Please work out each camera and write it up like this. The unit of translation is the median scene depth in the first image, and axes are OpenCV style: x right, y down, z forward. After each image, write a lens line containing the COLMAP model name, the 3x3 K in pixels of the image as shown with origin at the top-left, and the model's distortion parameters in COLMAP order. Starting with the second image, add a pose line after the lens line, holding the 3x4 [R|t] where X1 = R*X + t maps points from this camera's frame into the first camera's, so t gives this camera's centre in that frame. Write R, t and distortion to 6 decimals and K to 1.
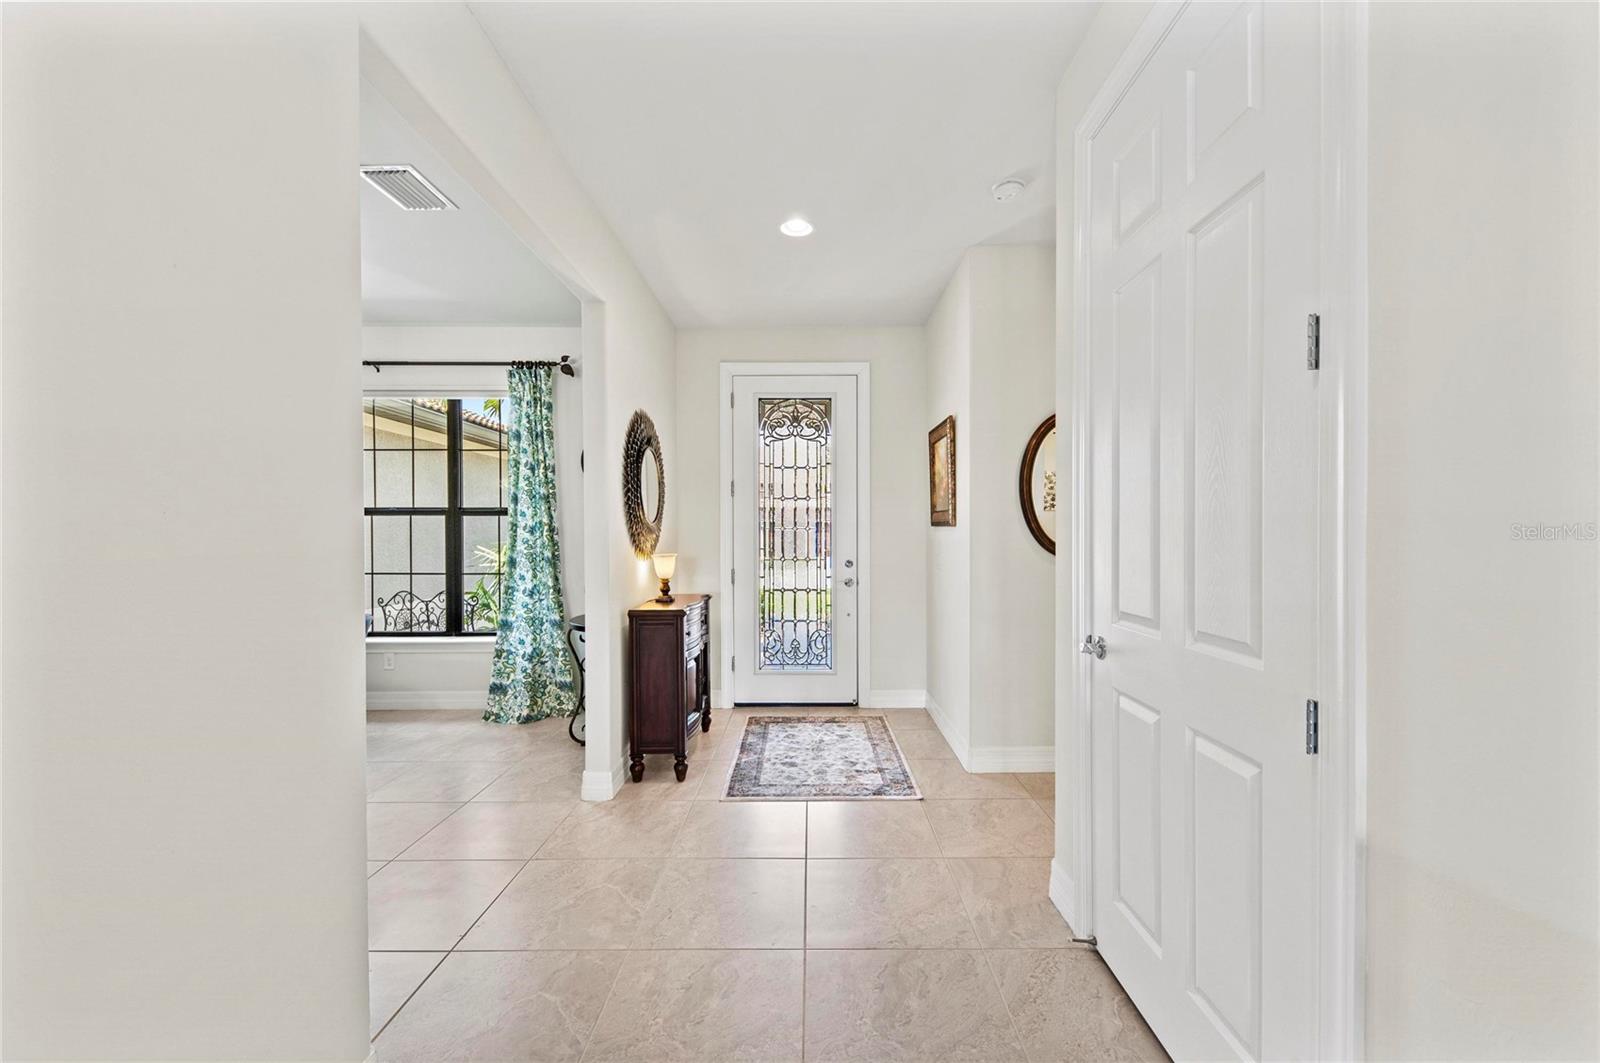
lens RADIAL K [[622.7, 0, 786.0], [0, 622.7, 540.8], [0, 0, 1]] dist [0.007219, -0.003492]
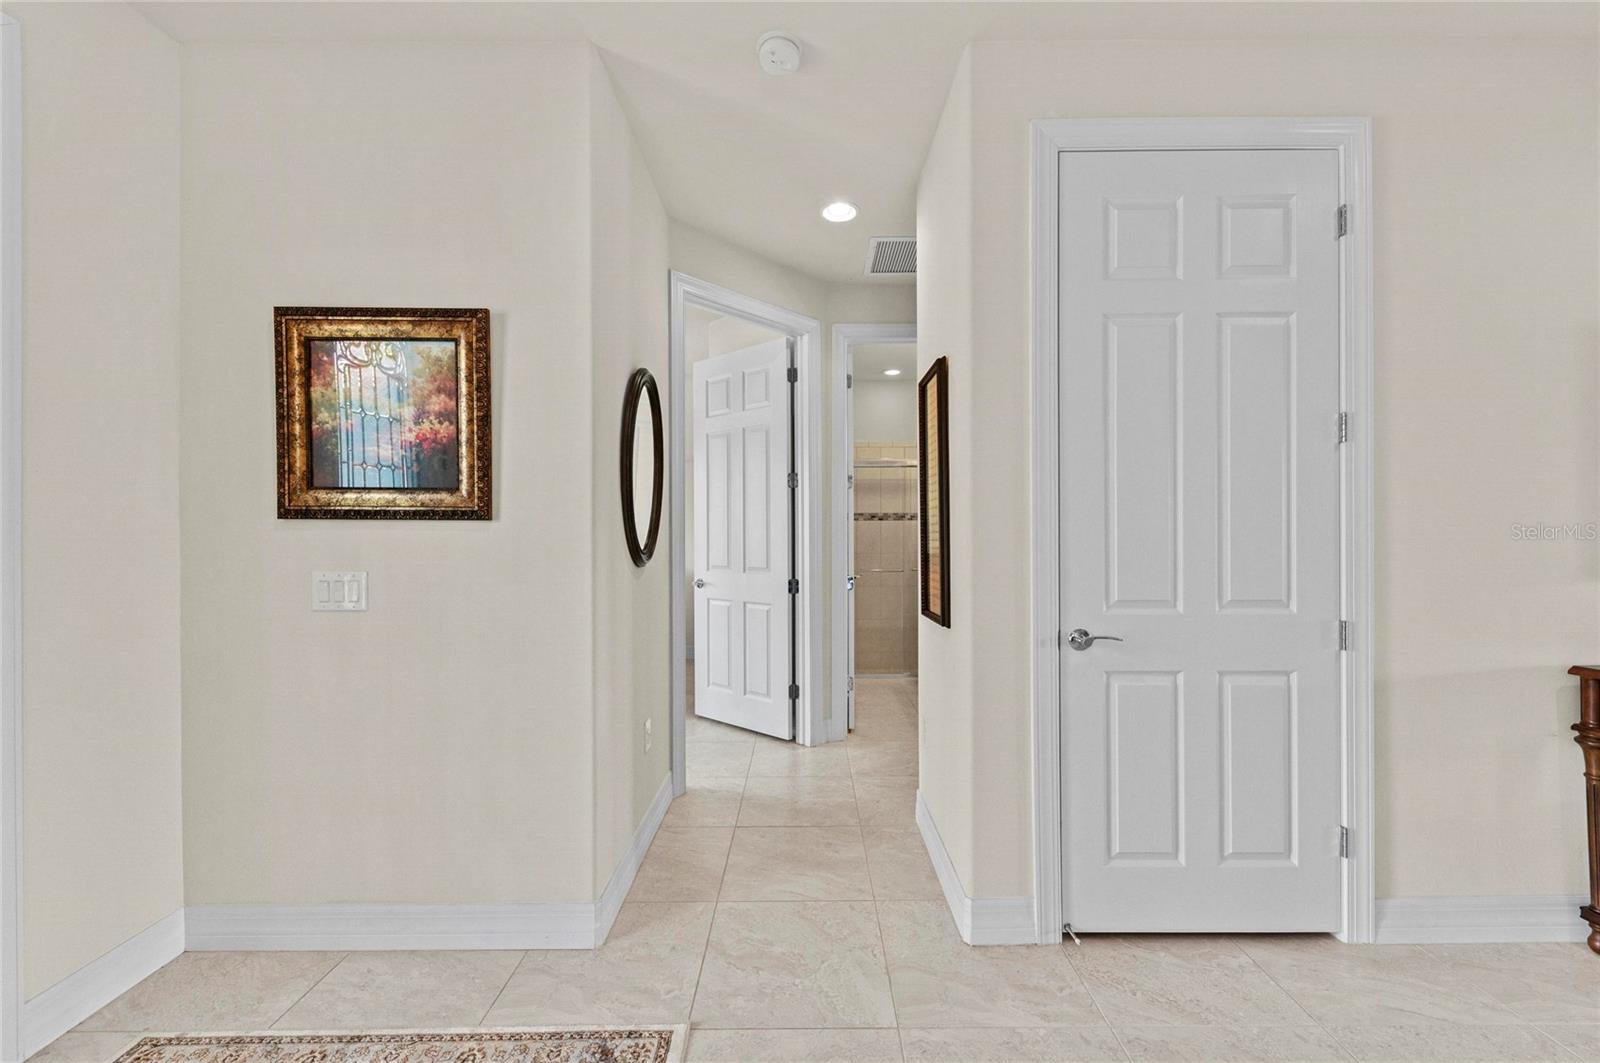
lens RADIAL K [[622.7, 0, 807.5], [0, 622.7, 535.7], [0, 0, 1]] dist [0.007219, -0.003492]
pose [[-0.035029, -0.000179, 0.999386, -0.369764], [0.015395, 0.999881, 0.000719, -0.009530], [-0.999268, 0.015411, -0.035022, 1.032637]]
